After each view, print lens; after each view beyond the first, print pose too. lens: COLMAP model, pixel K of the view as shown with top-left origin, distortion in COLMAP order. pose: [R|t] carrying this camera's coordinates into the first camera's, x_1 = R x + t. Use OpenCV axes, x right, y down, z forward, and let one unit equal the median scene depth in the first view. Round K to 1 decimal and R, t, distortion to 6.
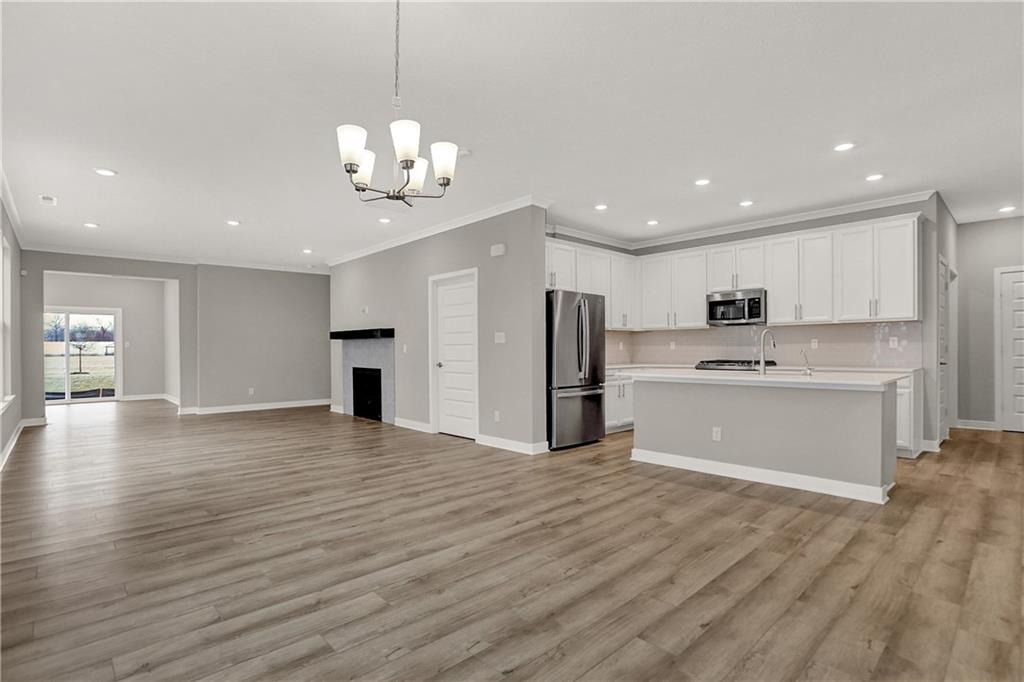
lens RADIAL K [[503.6, 0, 510.4], [0, 503.6, 346.1], [0, 0, 1]] dist [-0.063041, 0.021621]
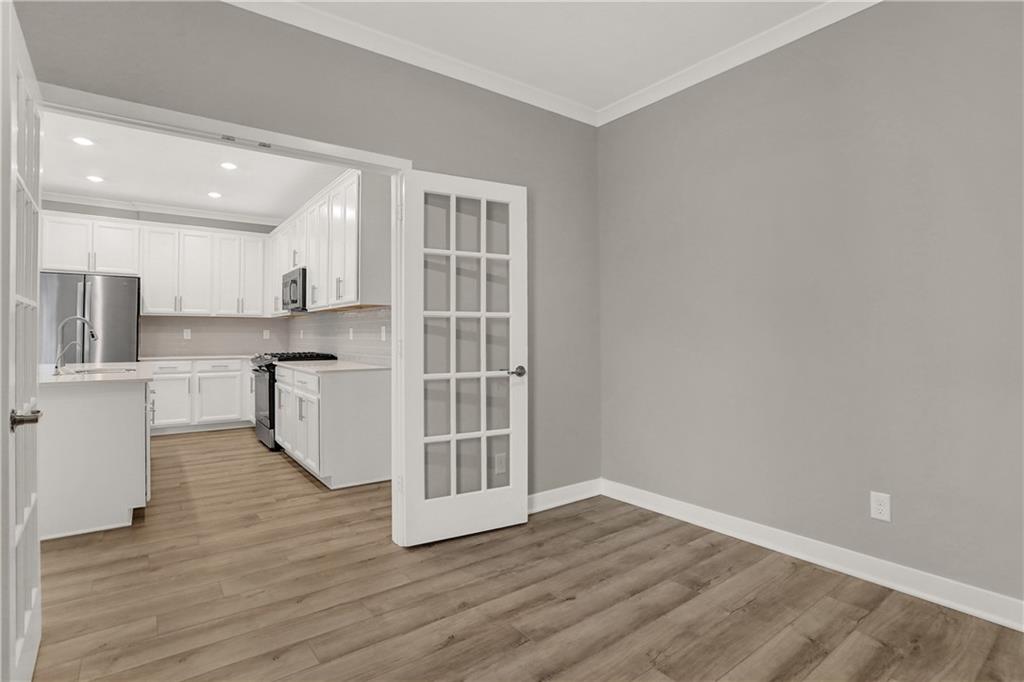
lens RADIAL K [[503.6, 0, 508.0], [0, 503.6, 327.5], [0, 0, 1]] dist [-0.063041, 0.021621]
pose [[0.995070, 0.008543, -0.098809, 0.990279], [-0.009685, 0.999892, -0.011082, -0.010320], [0.098704, 0.011984, 0.995045, 0.214256]]
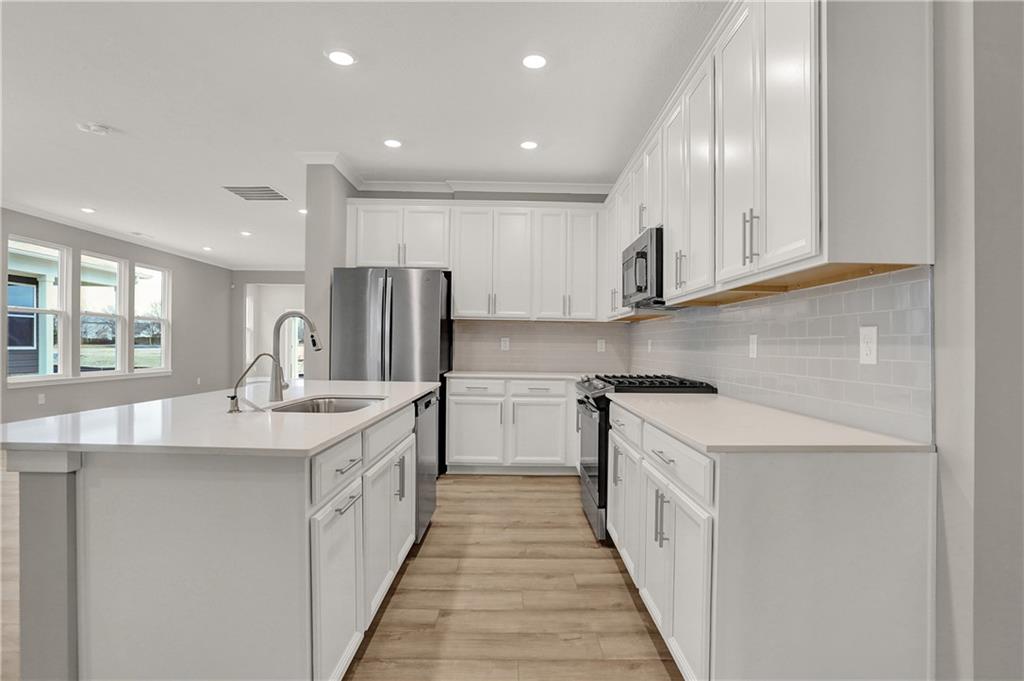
lens RADIAL K [[503.6, 0, 515.2], [0, 503.6, 352.9], [0, 0, 1]] dist [-0.063041, 0.021621]
pose [[0.742489, 0.029008, -0.669230, 0.769014], [-0.019533, 0.999575, 0.021656, -0.005046], [0.669574, -0.003007, 0.742740, 0.596011]]
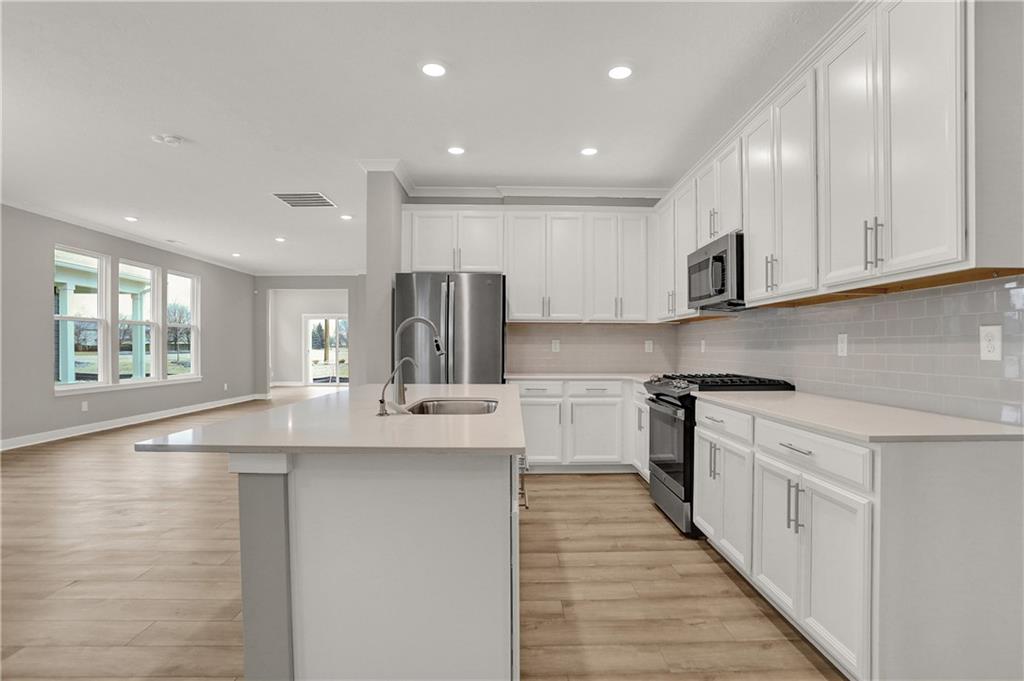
lens RADIAL K [[503.6, 0, 515.2], [0, 503.6, 357.2], [0, 0, 1]] dist [-0.063041, 0.021621]
pose [[0.744916, 0.022564, -0.666777, 0.712610], [-0.006330, 0.999622, 0.026756, -0.004555], [0.667128, -0.015711, 0.744777, 0.522071]]
